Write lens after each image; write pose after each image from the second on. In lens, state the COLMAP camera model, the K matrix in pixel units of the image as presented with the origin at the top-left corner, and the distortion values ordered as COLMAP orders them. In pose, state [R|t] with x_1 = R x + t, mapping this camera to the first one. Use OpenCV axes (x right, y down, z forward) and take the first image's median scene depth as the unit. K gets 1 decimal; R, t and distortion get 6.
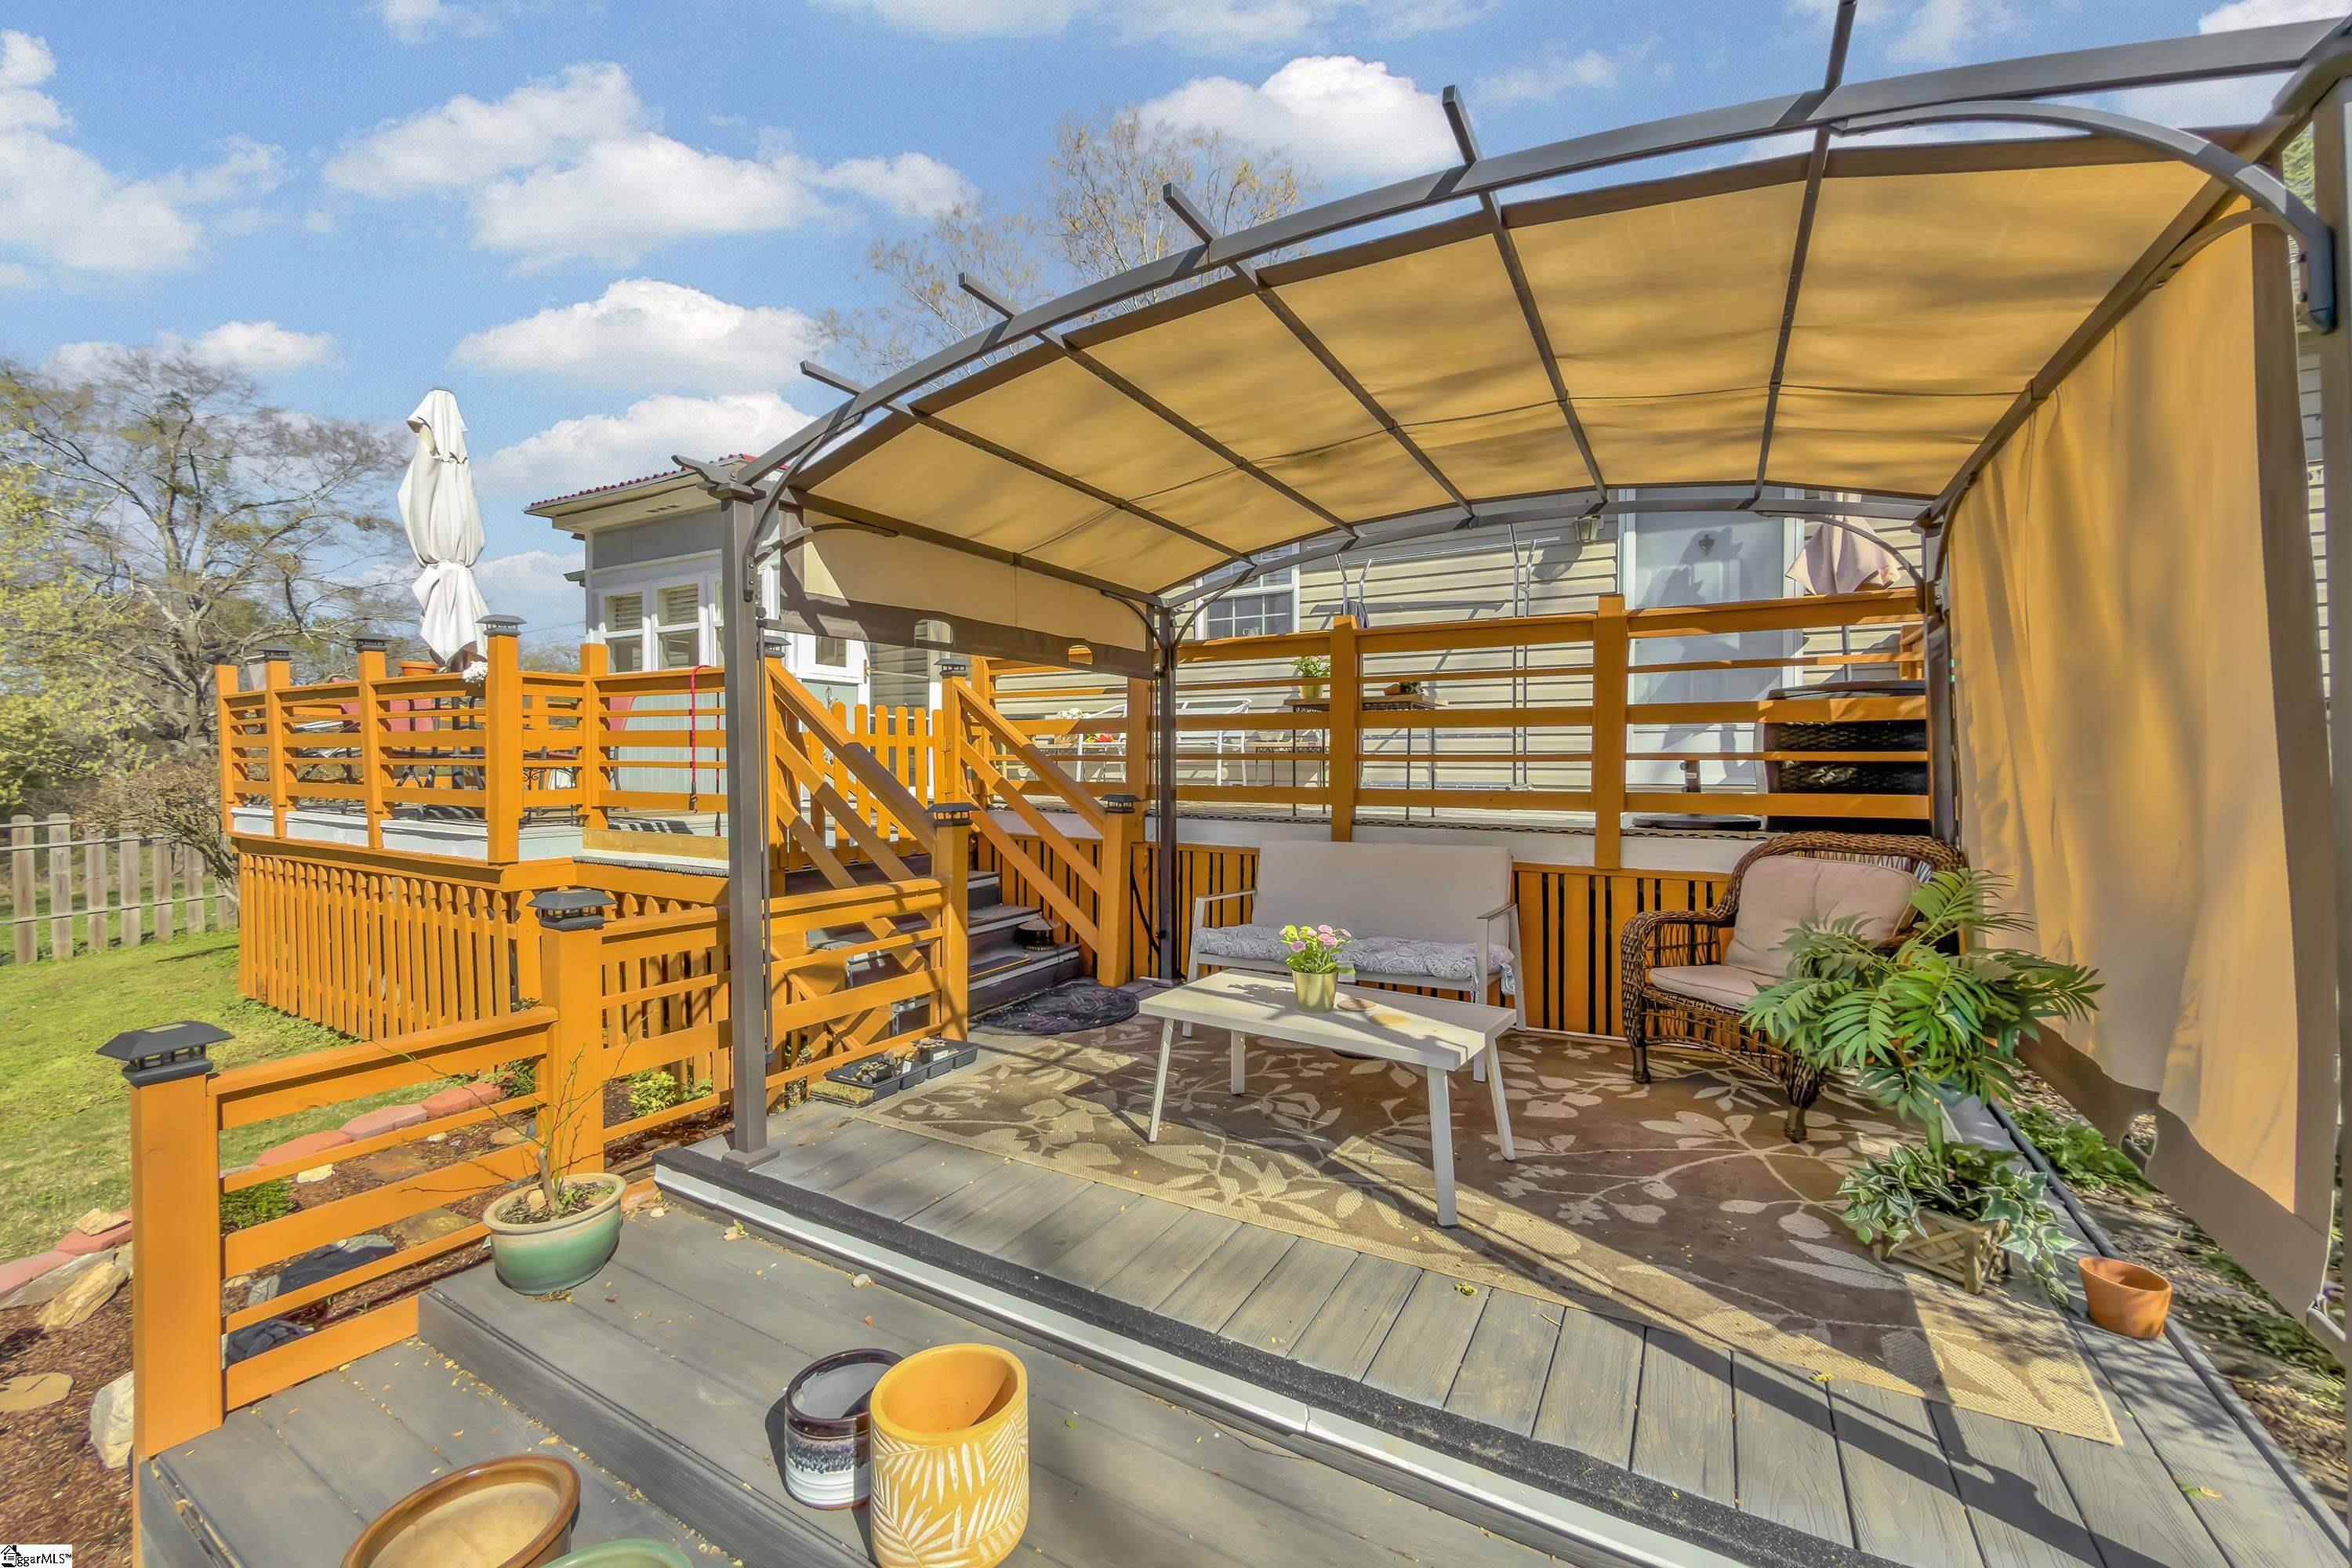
lens RADIAL K [[916.6, 0, 1185.5], [0, 916.6, 768.7], [0, 0, 1]] dist [0.003391, -0.000398]
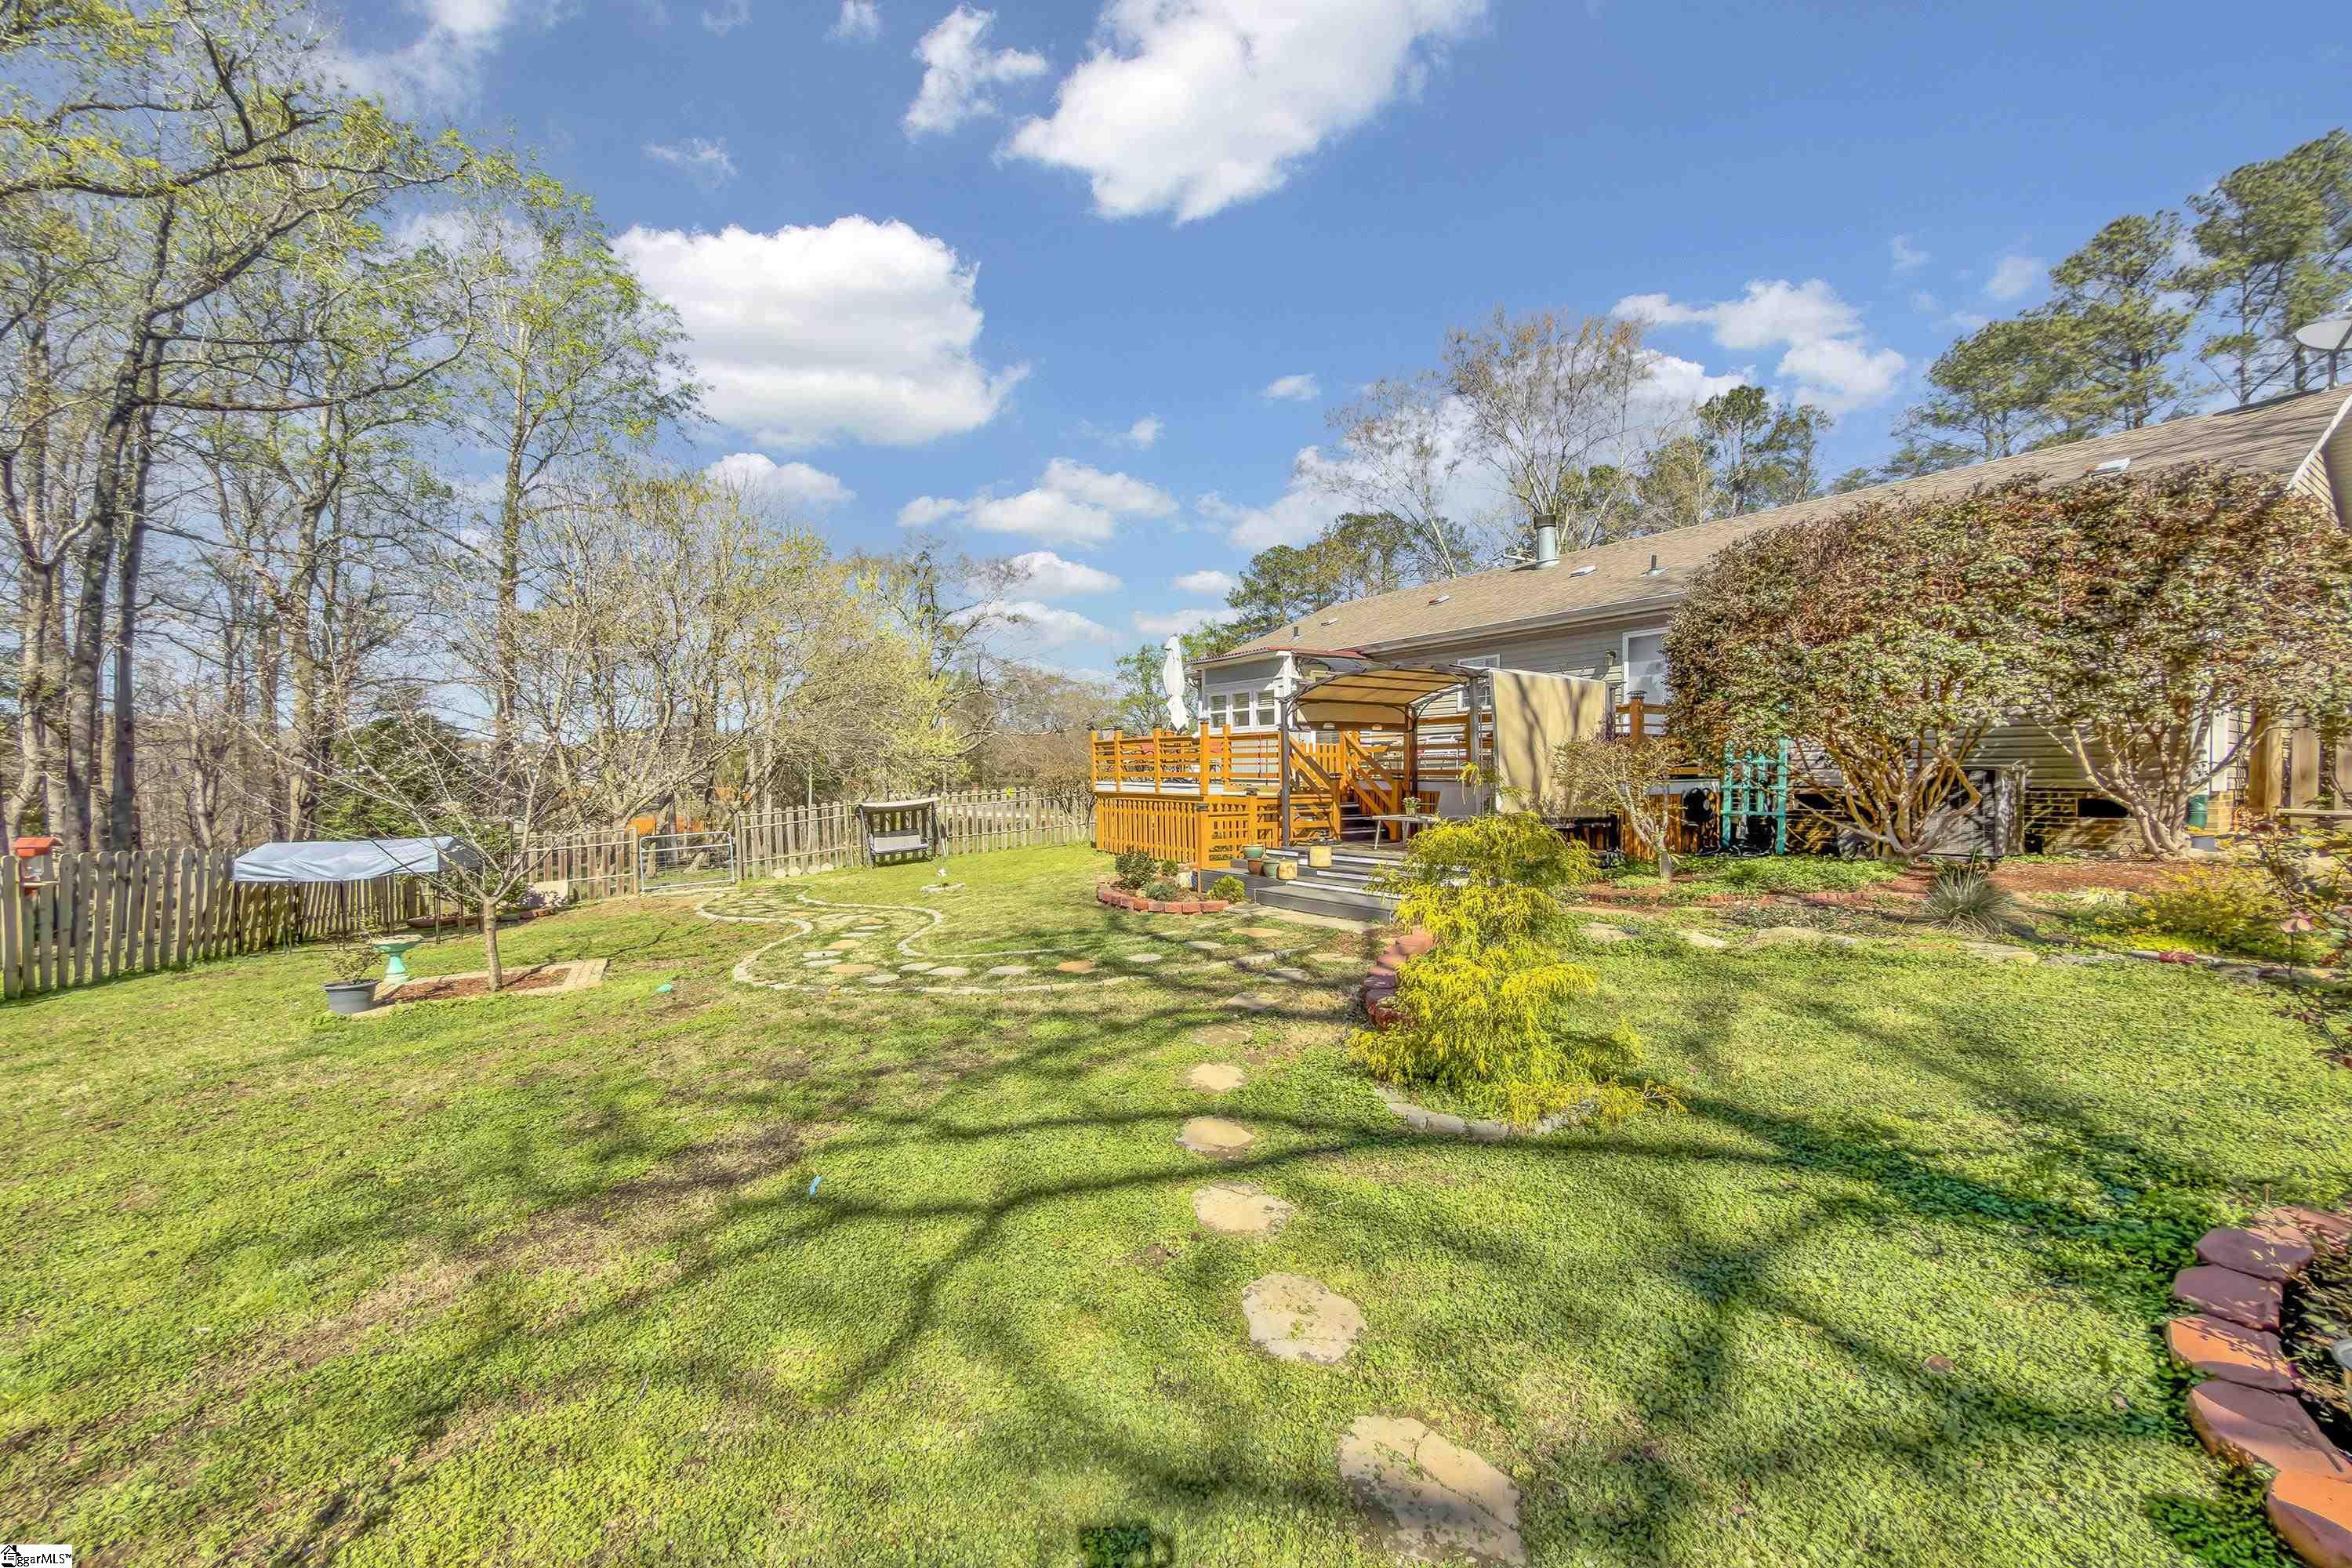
lens RADIAL K [[916.6, 0, 1179.8], [0, 916.6, 779.9], [0, 0, 1]] dist [0.003391, -0.000398]
pose [[0.883214, 0.002147, -0.468966, 0.678354], [-0.003777, 0.999990, -0.002536, 0.059983], [0.468956, 0.004011, 0.883213, -1.862762]]
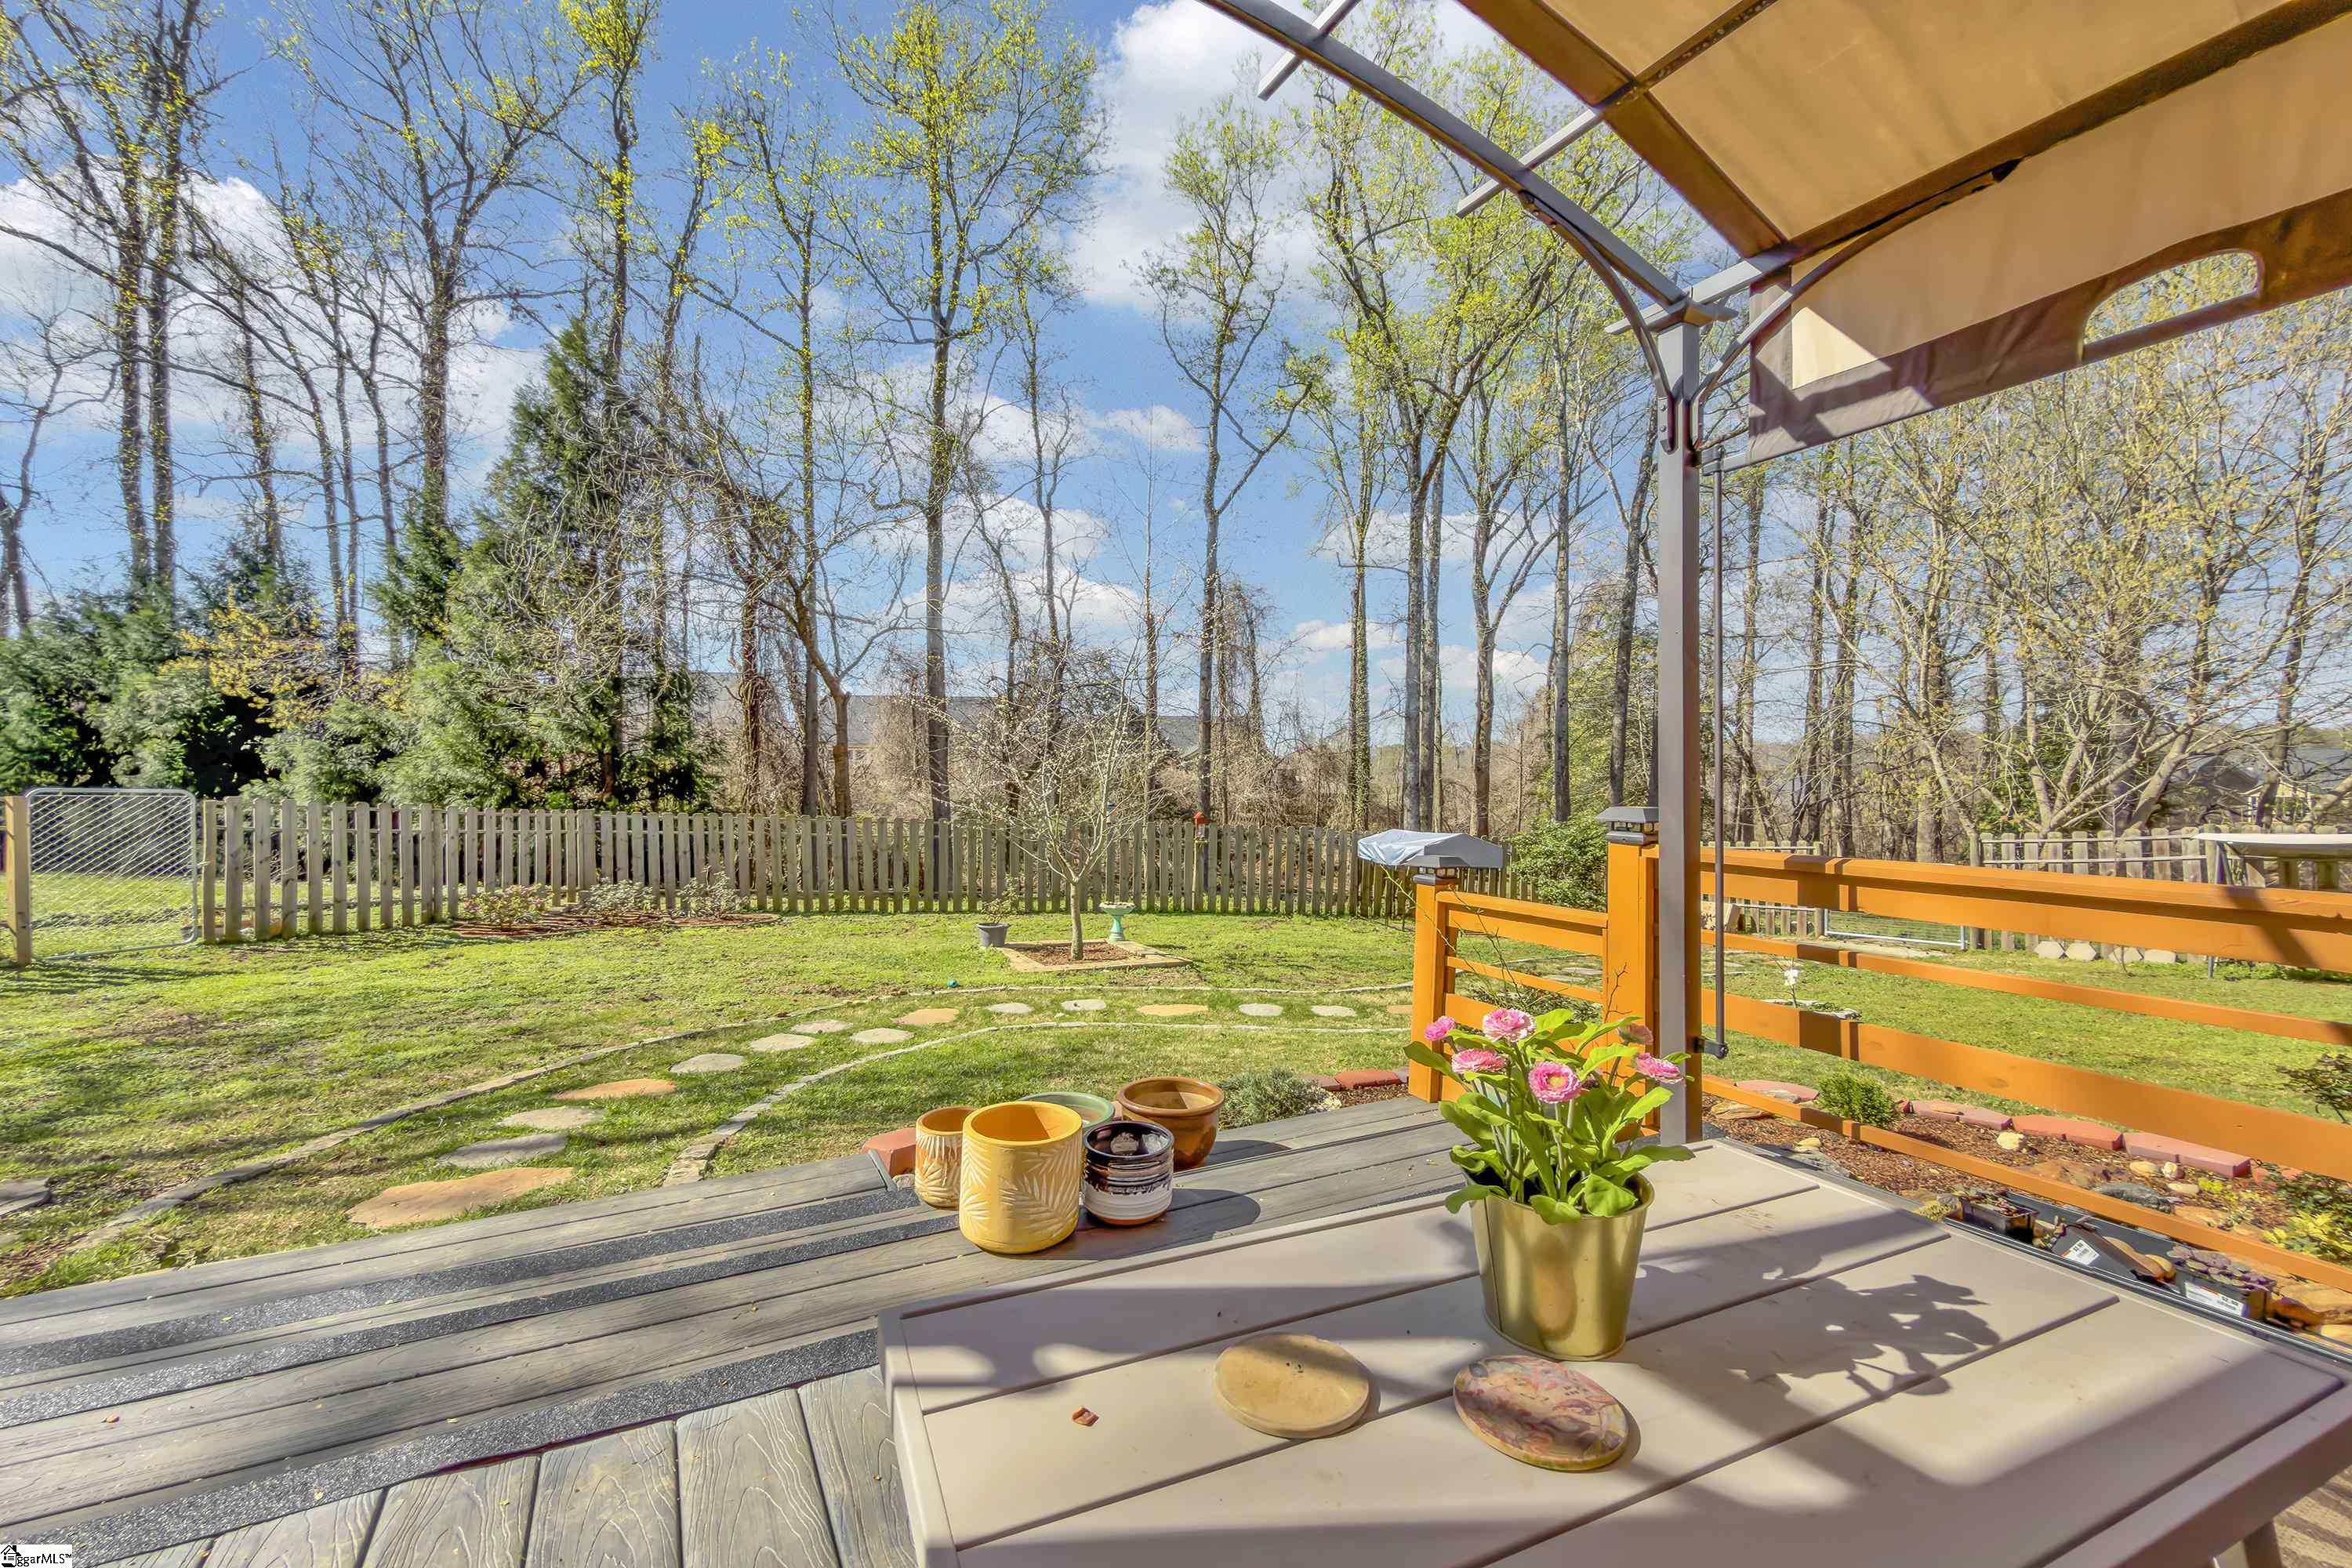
lens RADIAL K [[916.6, 0, 1186.1], [0, 916.6, 789.4], [0, 0, 1]] dist [0.003391, -0.000398]
pose [[-0.508656, 0.006084, -0.860948, 0.246606], [-0.011214, 0.999843, 0.013691, 0.059104], [0.860897, 0.016618, -0.508508, 0.613582]]
